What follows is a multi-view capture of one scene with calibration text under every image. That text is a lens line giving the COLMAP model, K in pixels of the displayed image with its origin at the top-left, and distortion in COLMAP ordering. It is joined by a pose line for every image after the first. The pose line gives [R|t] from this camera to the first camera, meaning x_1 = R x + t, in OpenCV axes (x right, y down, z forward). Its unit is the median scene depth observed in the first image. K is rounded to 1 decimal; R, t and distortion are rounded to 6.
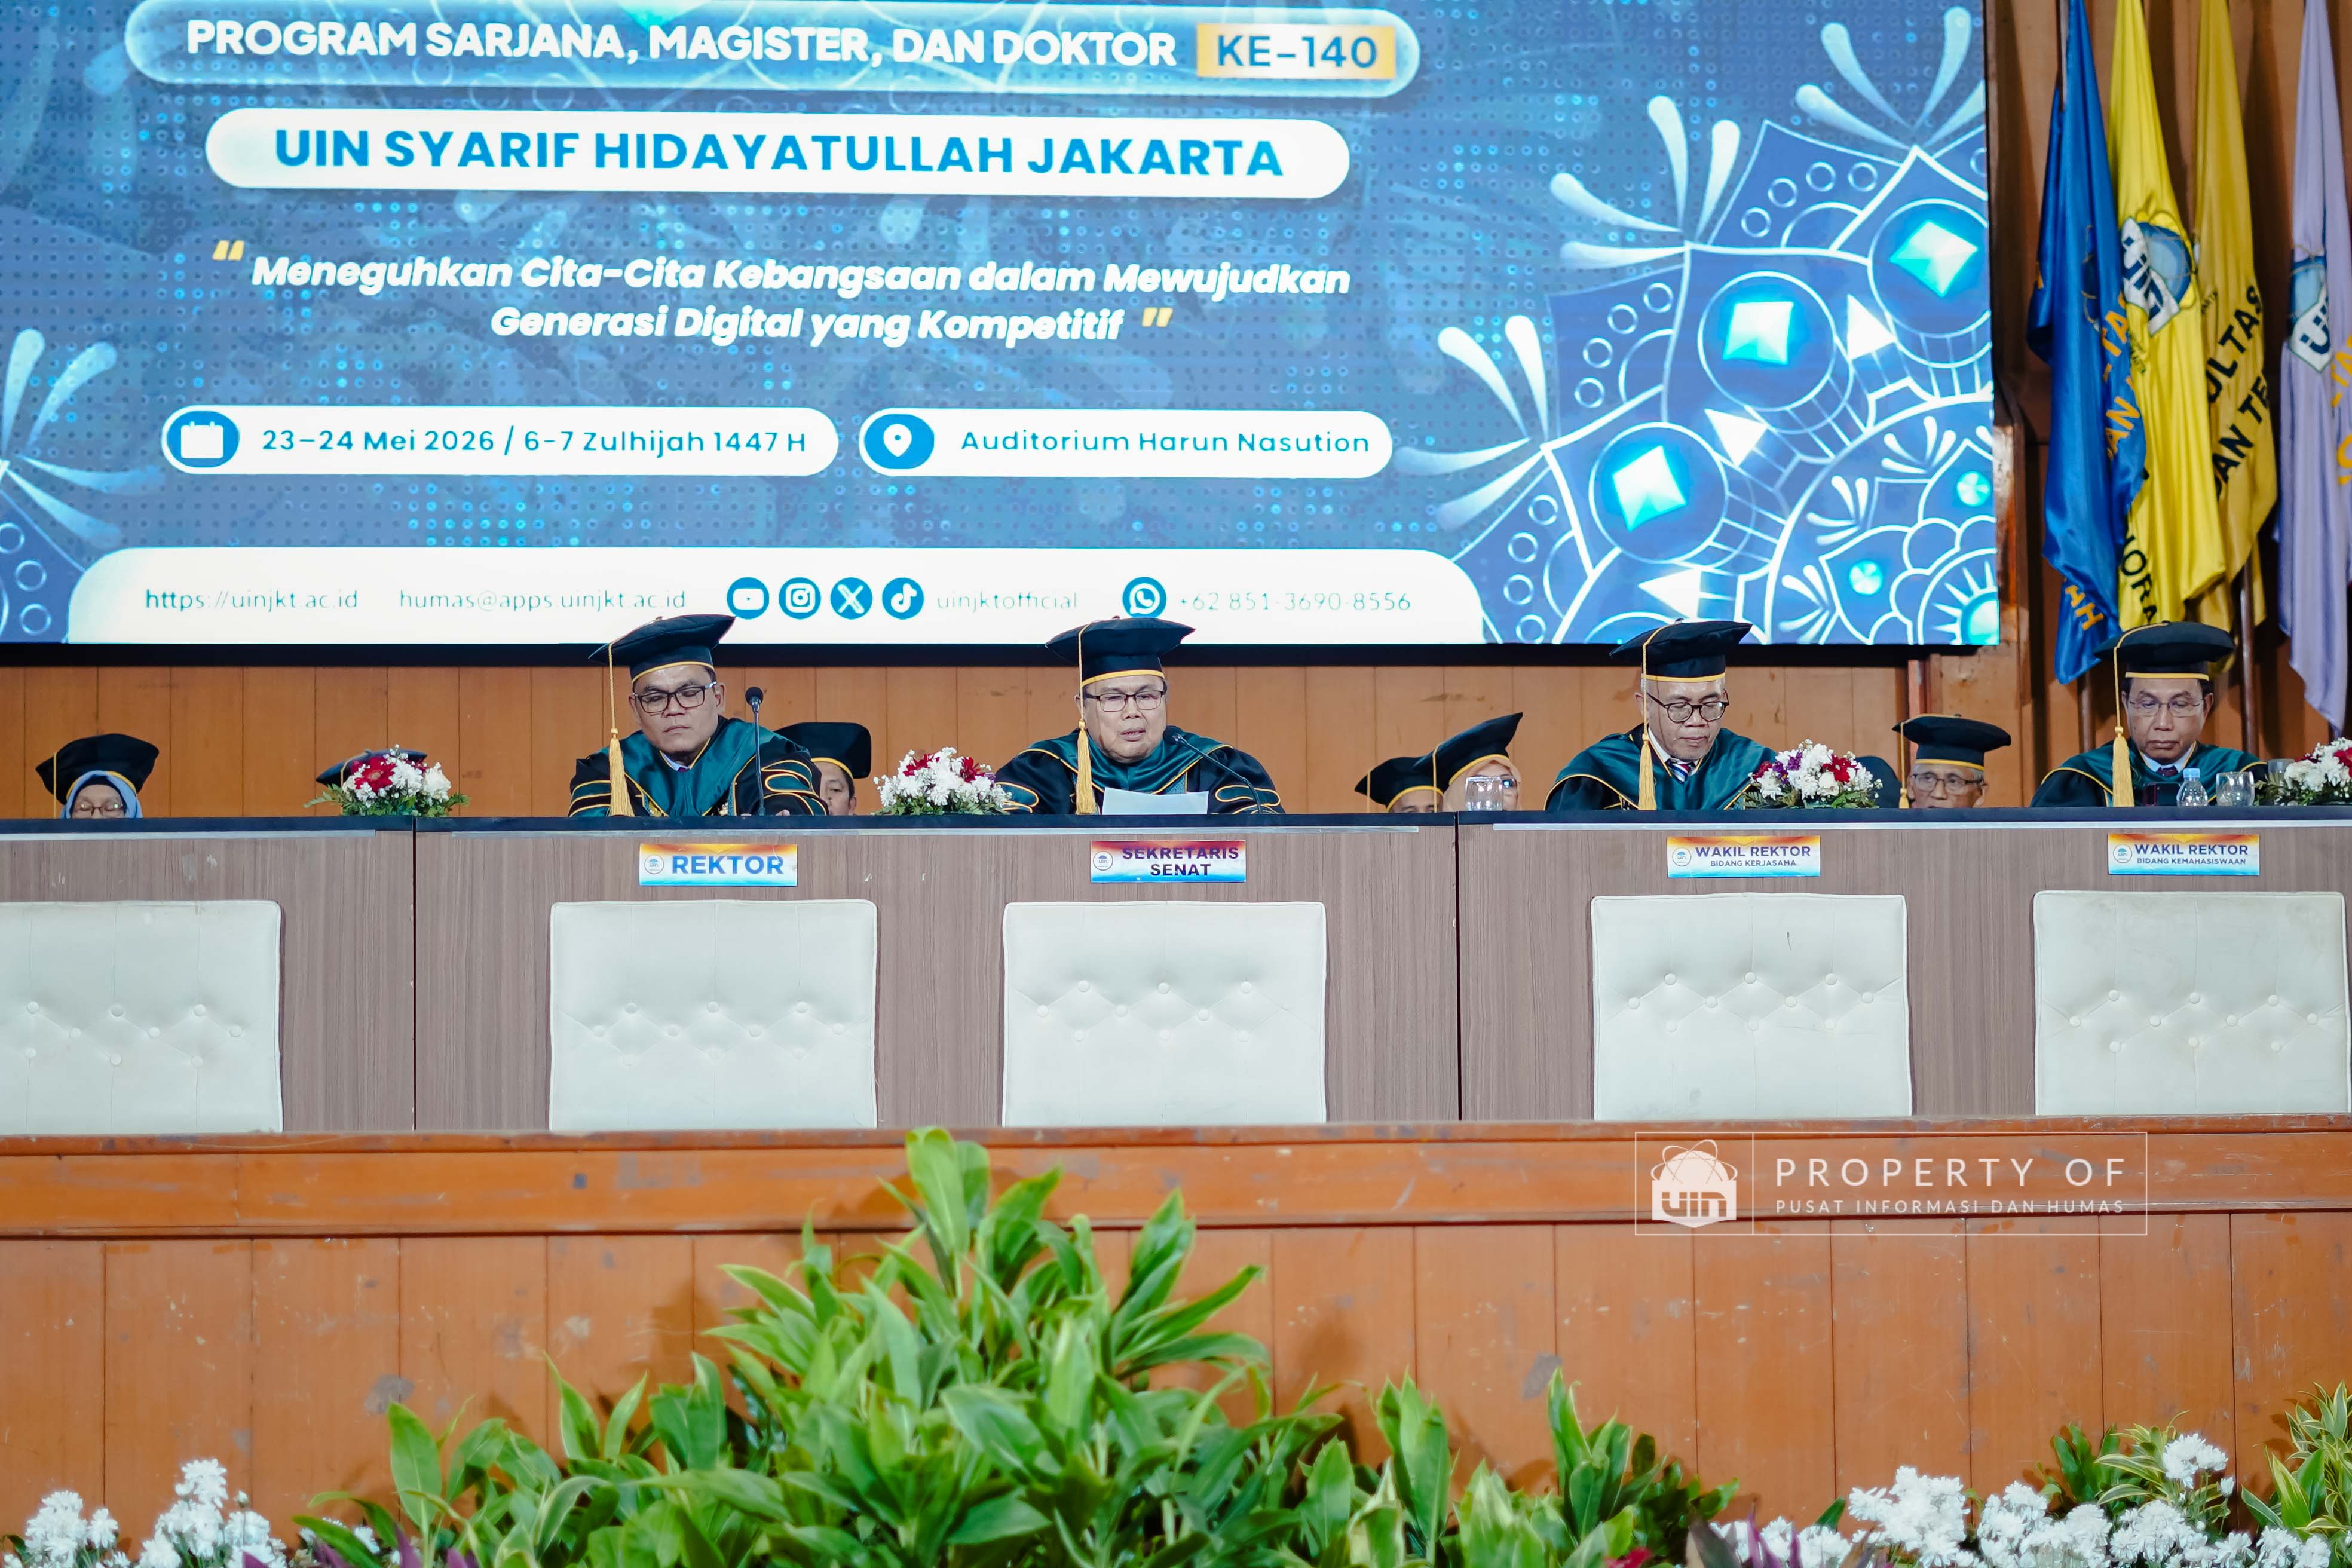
lens RADIAL K [[5170.4, 0, 1176.0], [0, 5170.4, 784.0], [0, 0, 1]] dist [-0.043526, 0.286724]
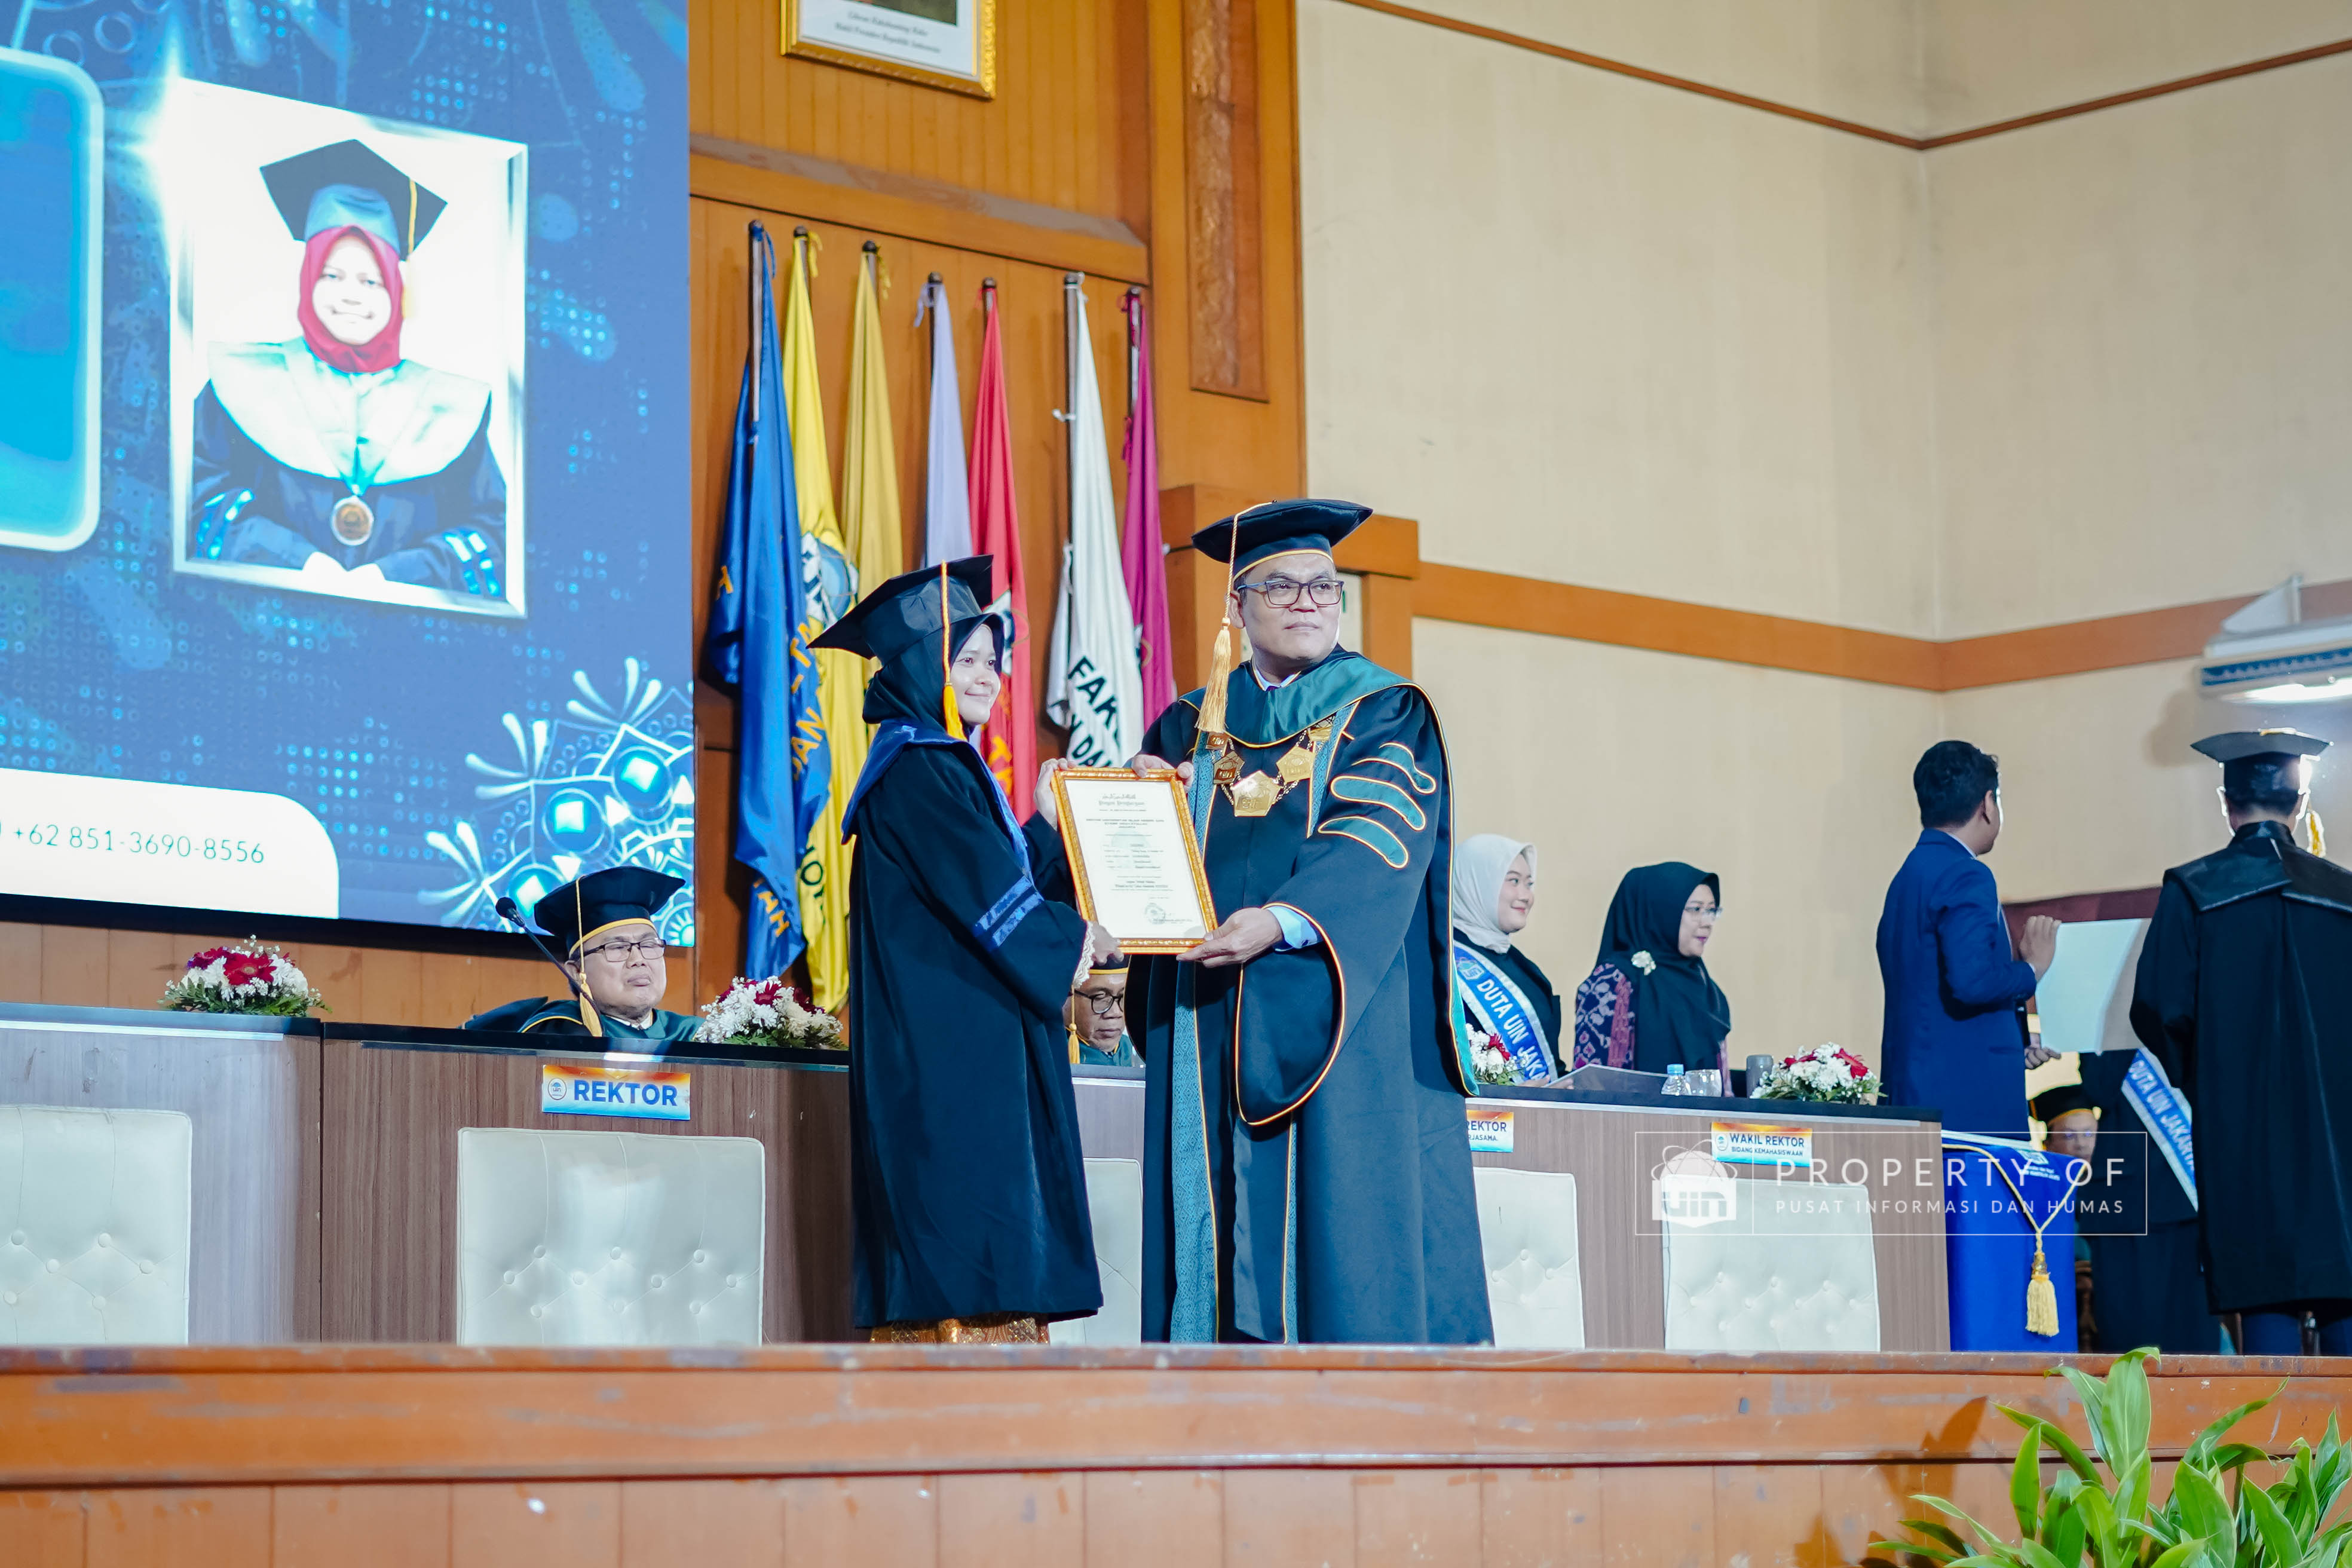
lens RADIAL K [[5170.4, 0, 1176.0], [0, 5170.4, 784.0], [0, 0, 1]] dist [-0.043526, 0.286724]
pose [[0.802783, 0.078719, 0.591052, -0.354718], [-0.035109, 0.995768, -0.084935, 0.022906], [-0.595237, 0.047433, 0.802149, 0.150427]]
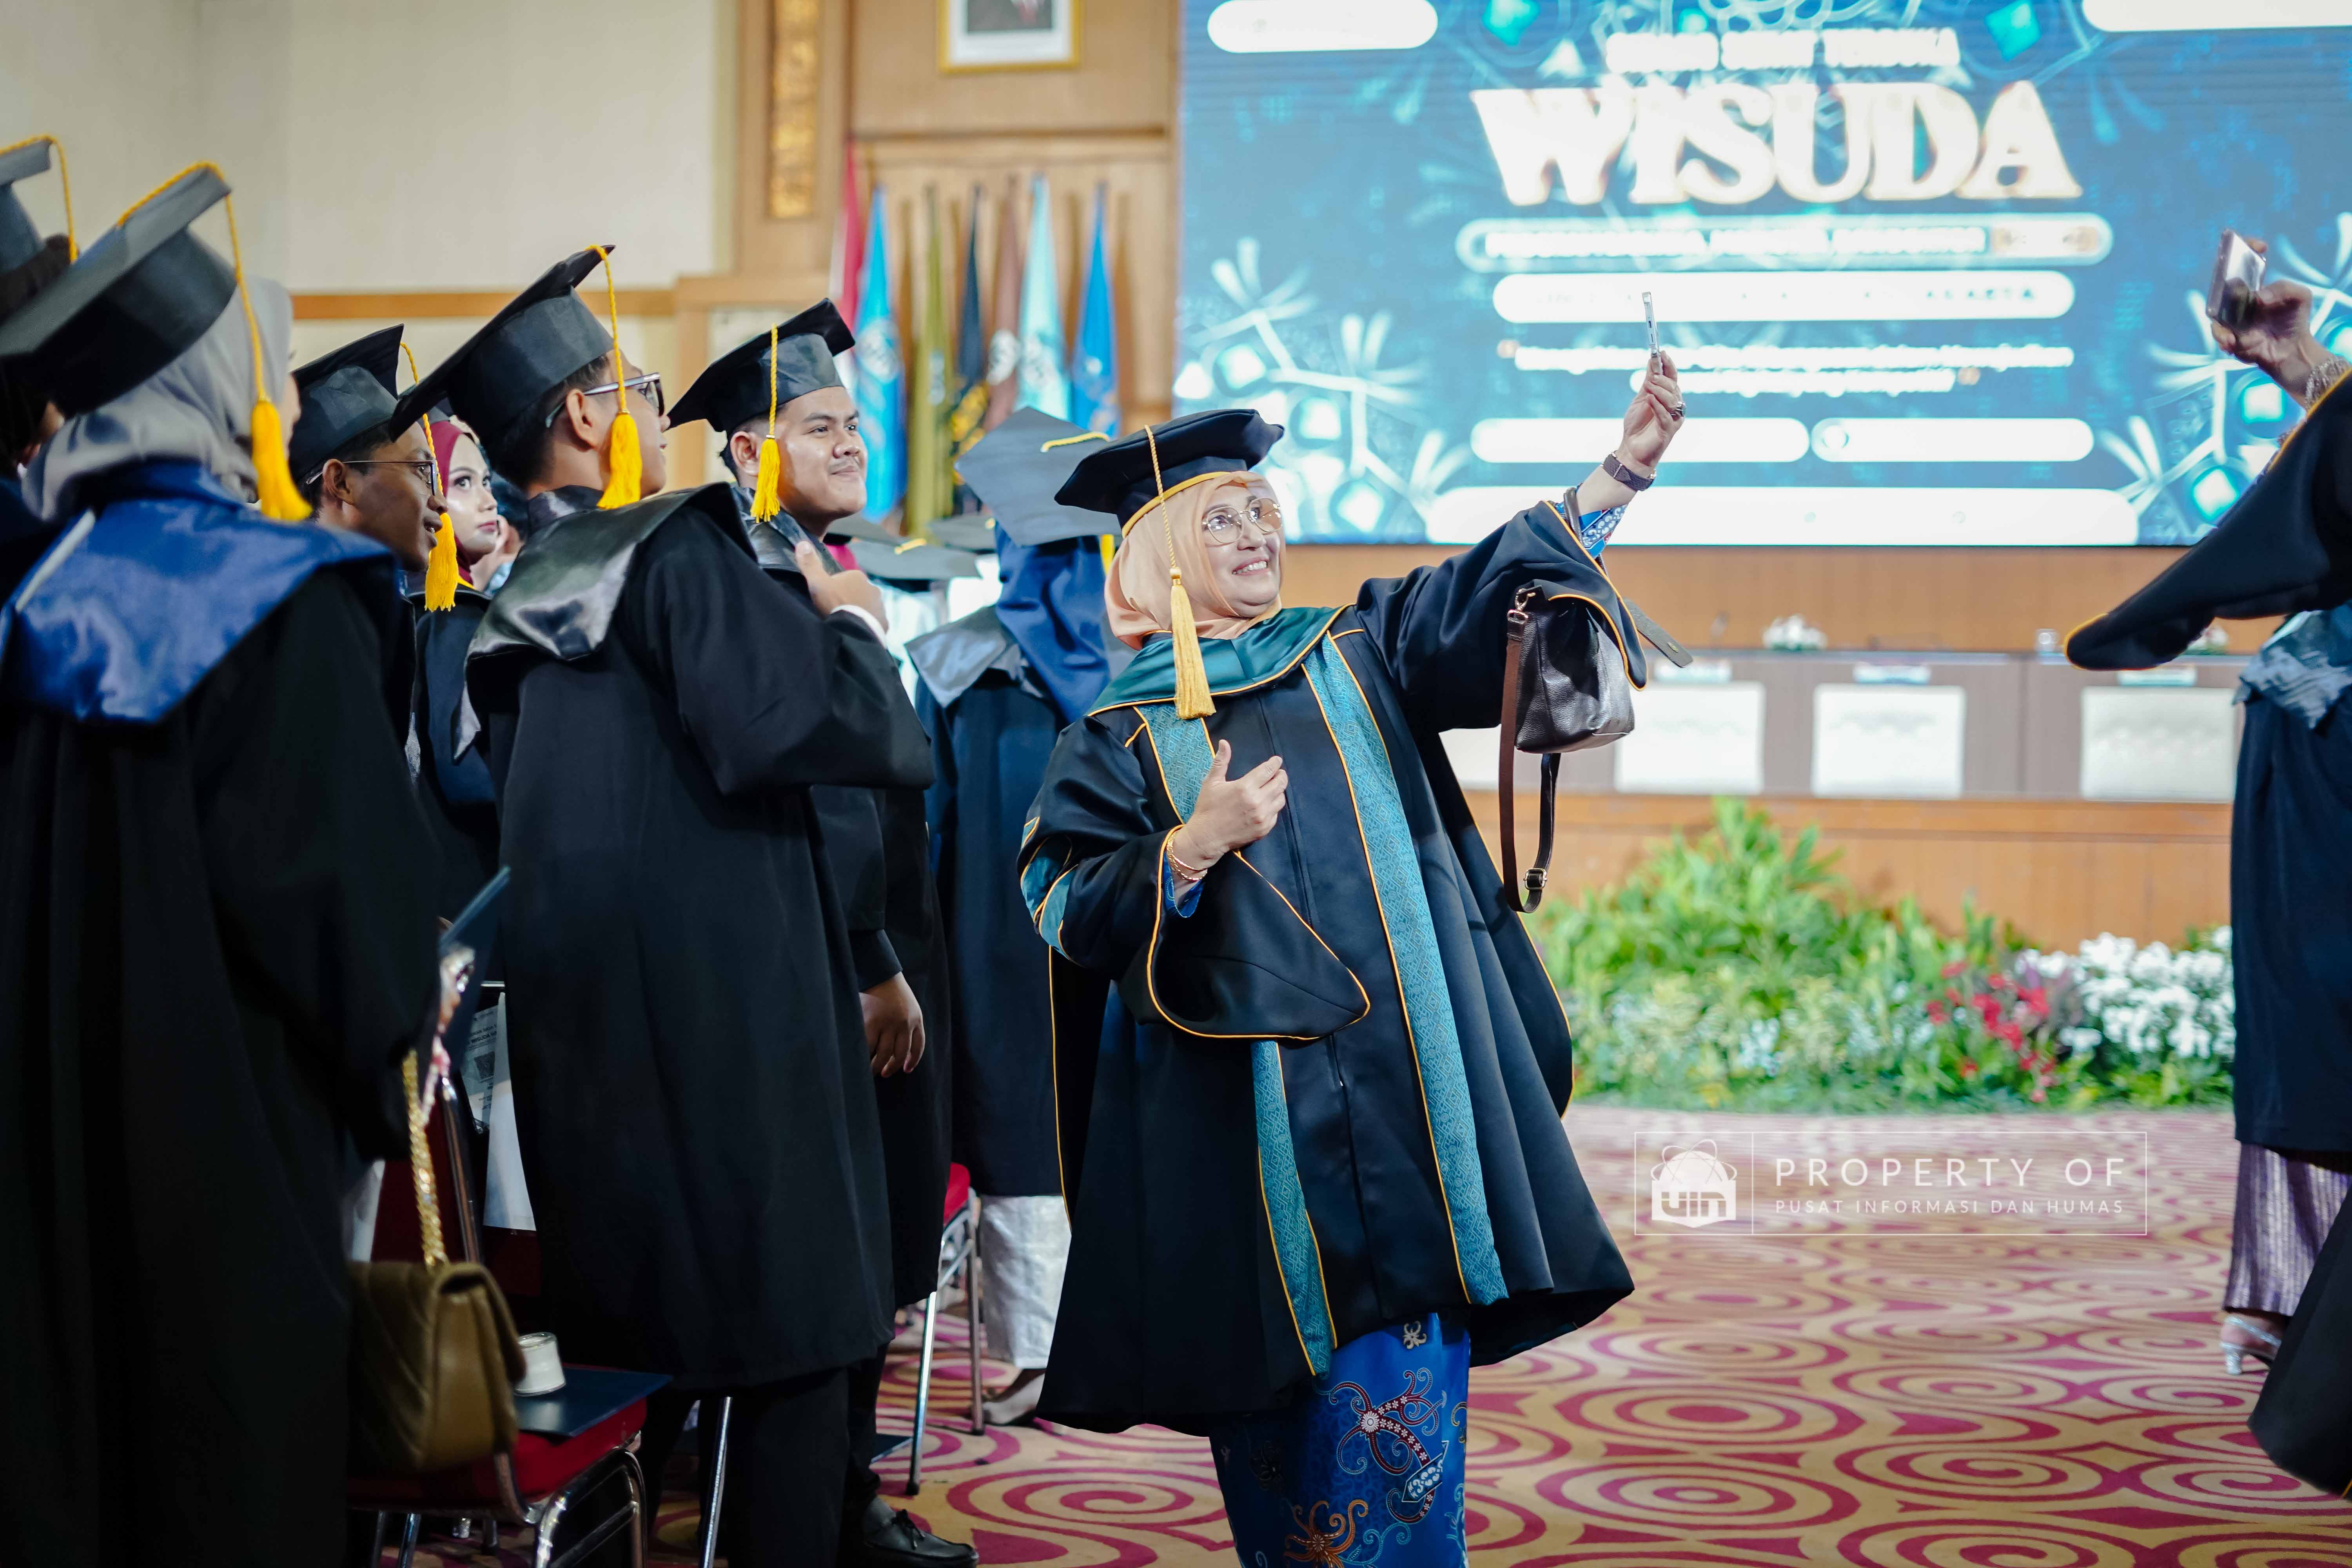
lens RADIAL K [[3405.8, 0, 1176.0], [0, 3405.8, 784.0], [0, 0, 1]] dist [-0.029955, 0.056185]
pose [[0.956569, 0.026161, -0.290331, 0.088768], [-0.003969, 0.997041, 0.076766, -0.033086], [0.291480, -0.072279, 0.953842, -0.348253]]
